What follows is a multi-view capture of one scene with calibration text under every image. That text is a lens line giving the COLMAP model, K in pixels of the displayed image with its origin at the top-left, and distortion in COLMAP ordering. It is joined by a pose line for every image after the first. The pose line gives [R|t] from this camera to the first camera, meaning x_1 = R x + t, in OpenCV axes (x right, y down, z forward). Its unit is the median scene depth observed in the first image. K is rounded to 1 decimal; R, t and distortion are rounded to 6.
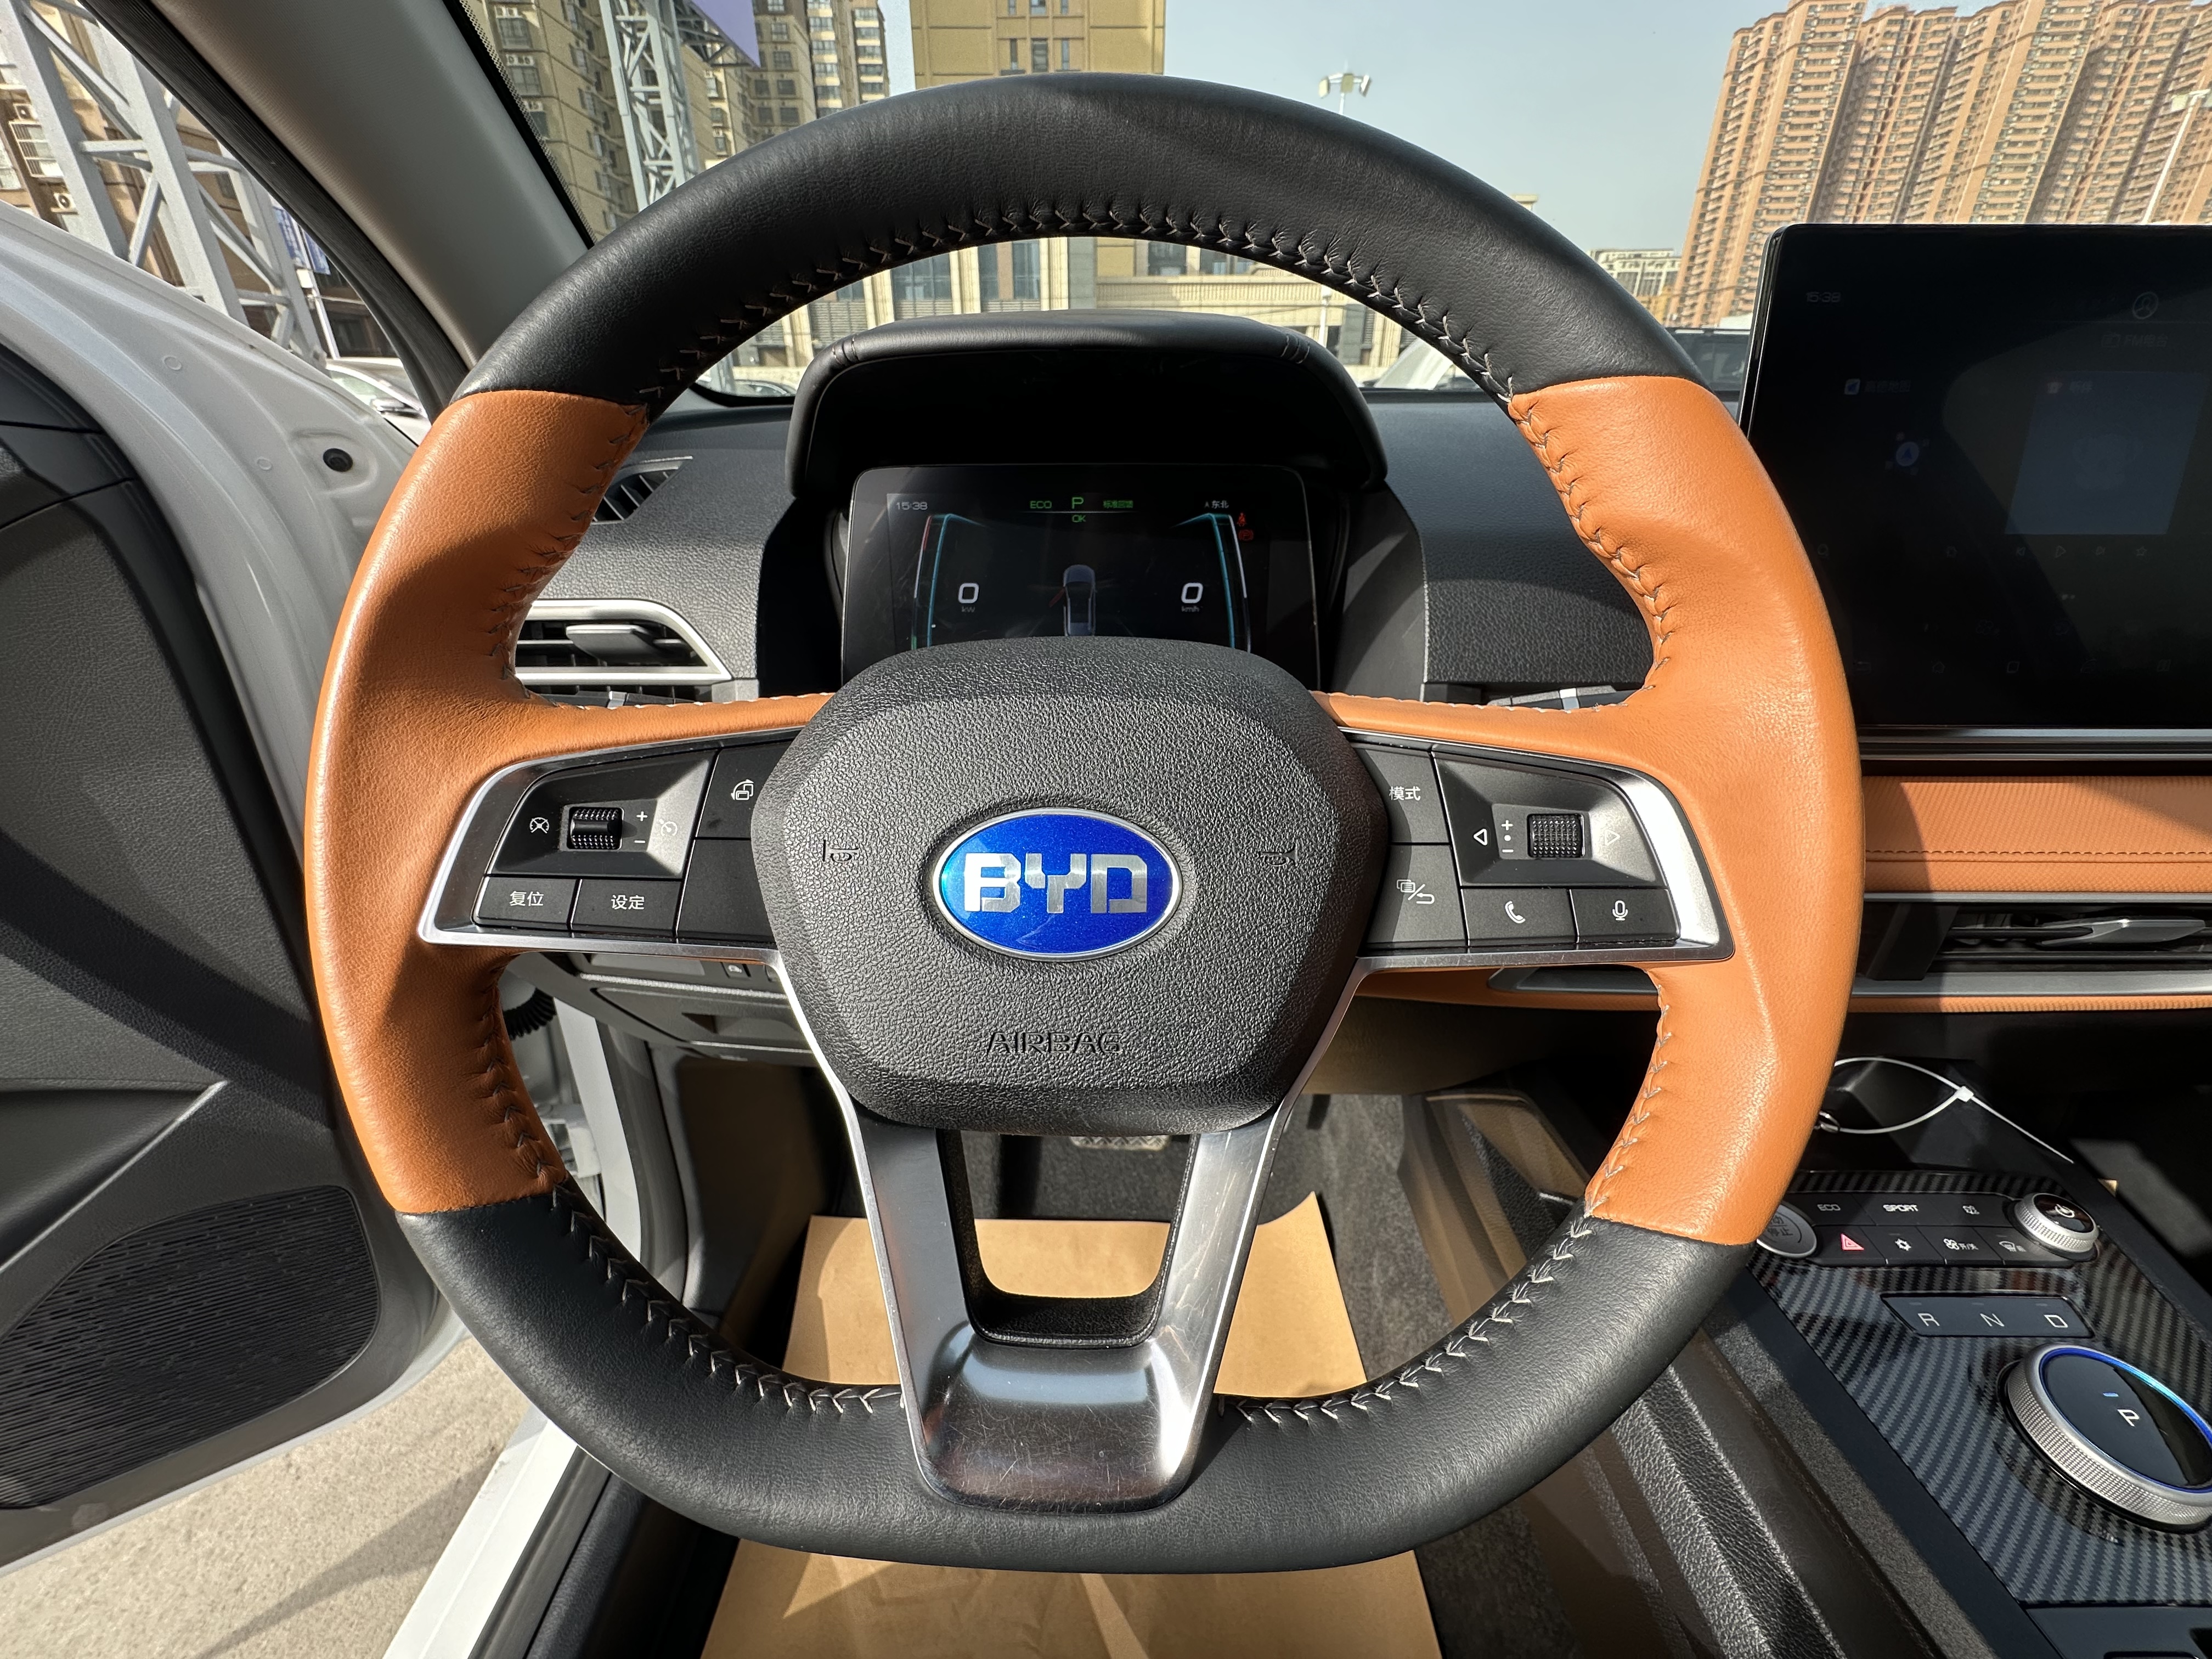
lens RADIAL K [[892.6, 0, 1109.2], [0, 892.6, 824.3], [0, 0, 1]] dist [-0.006716, 0.000198]
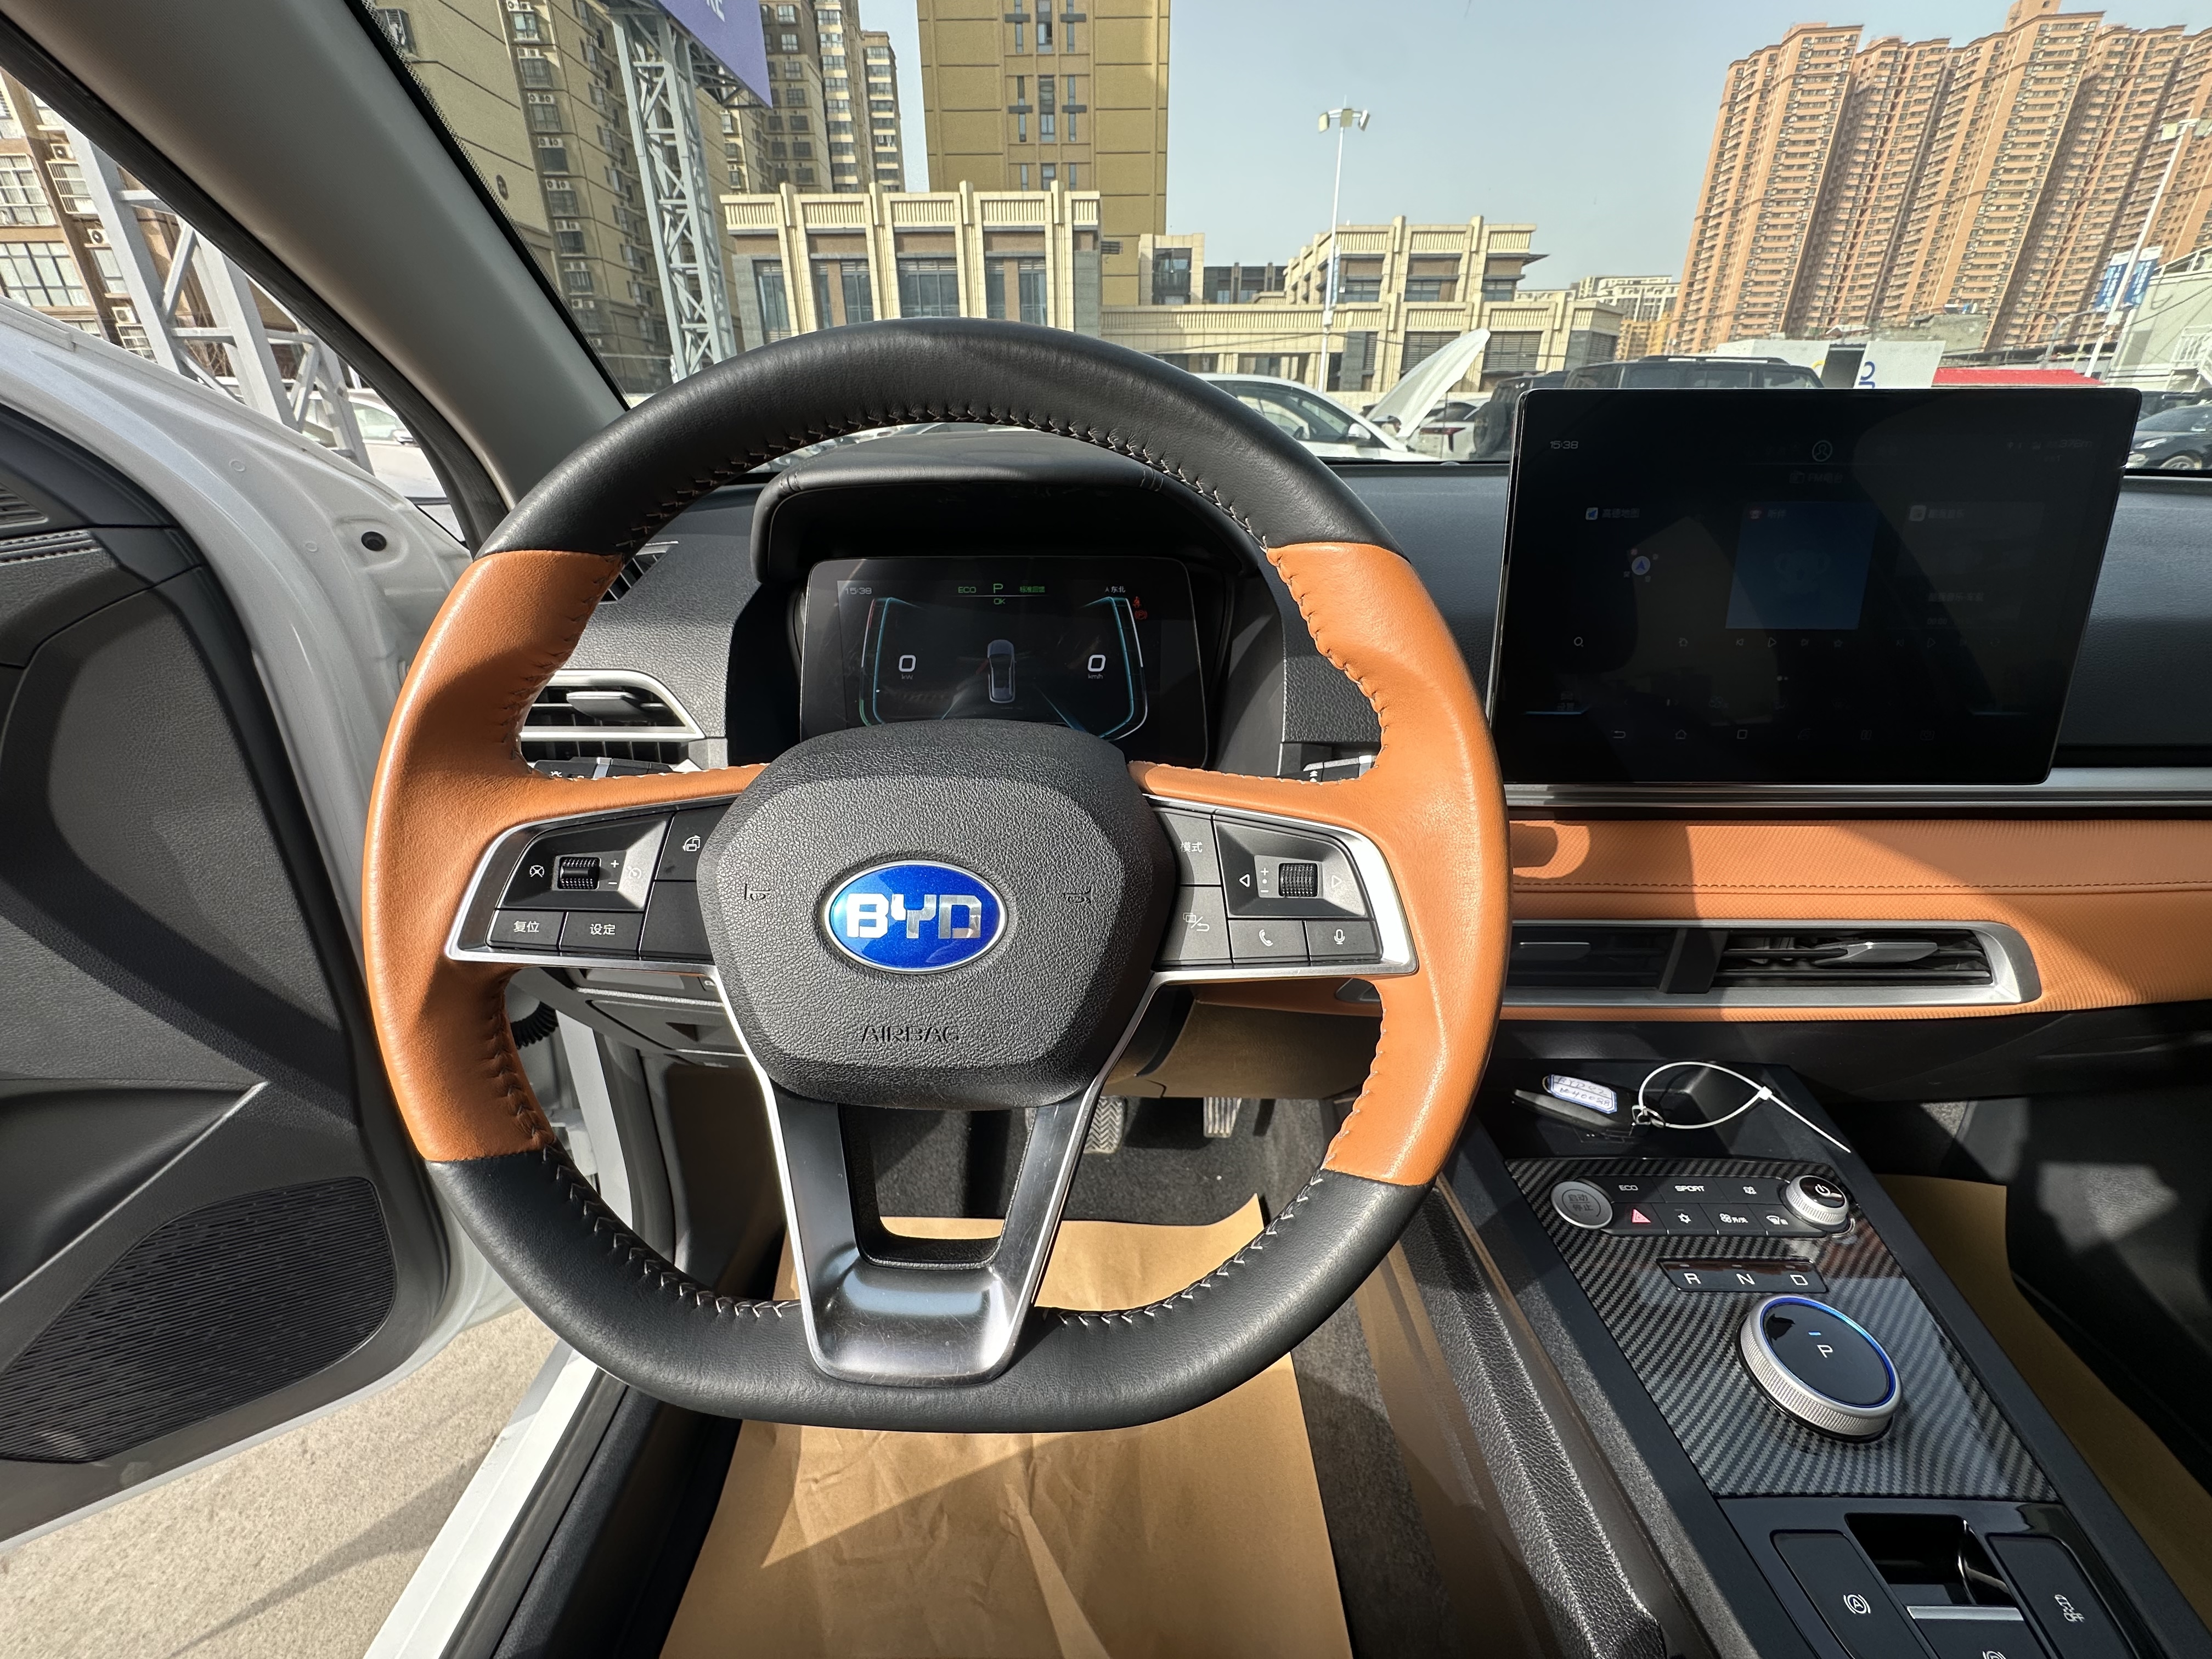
lens RADIAL K [[892.6, 0, 1109.2], [0, 892.6, 824.3], [0, 0, 1]] dist [-0.006716, 0.000198]
pose [[0.999964, -0.000244, -0.008473, 0.101095], [0.000059, 0.999760, -0.021900, -0.017824], [0.008476, 0.021898, 0.999724, -0.144822]]
